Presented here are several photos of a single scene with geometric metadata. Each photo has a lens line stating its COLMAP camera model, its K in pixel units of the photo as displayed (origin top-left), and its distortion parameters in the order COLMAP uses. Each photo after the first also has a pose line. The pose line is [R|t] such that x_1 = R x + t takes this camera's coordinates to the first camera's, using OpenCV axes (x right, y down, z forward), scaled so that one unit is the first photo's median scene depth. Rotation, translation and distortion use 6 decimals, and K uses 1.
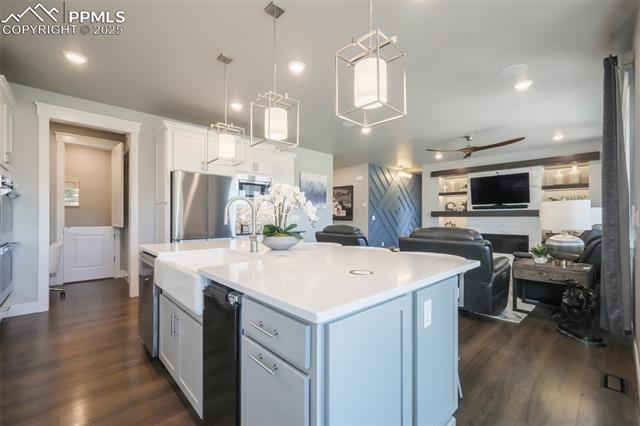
lens RADIAL K [[276.0, 0, 322.6], [0, 276.0, 213.7], [0, 0, 1]] dist [0.000791, 0.001222]
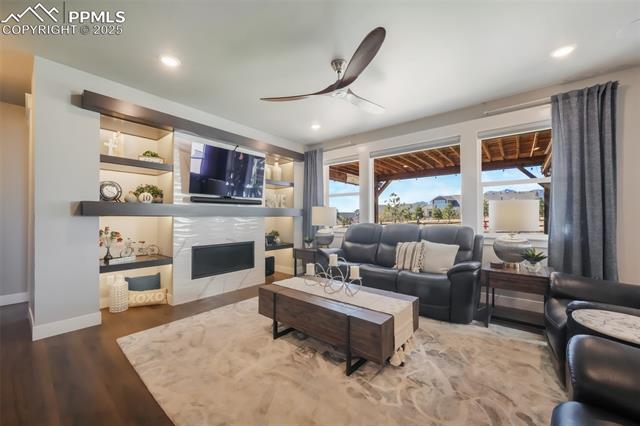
lens RADIAL K [[250.6, 0, 321.7], [0, 250.6, 213.7], [0, 0, 1]] dist [0.002146, -0.000361]
pose [[-0.126039, 0.013168, 0.991938, 0.049114], [-0.012784, 0.999807, -0.014897, 0.011481], [-0.991943, -0.014559, -0.125847, 0.917775]]
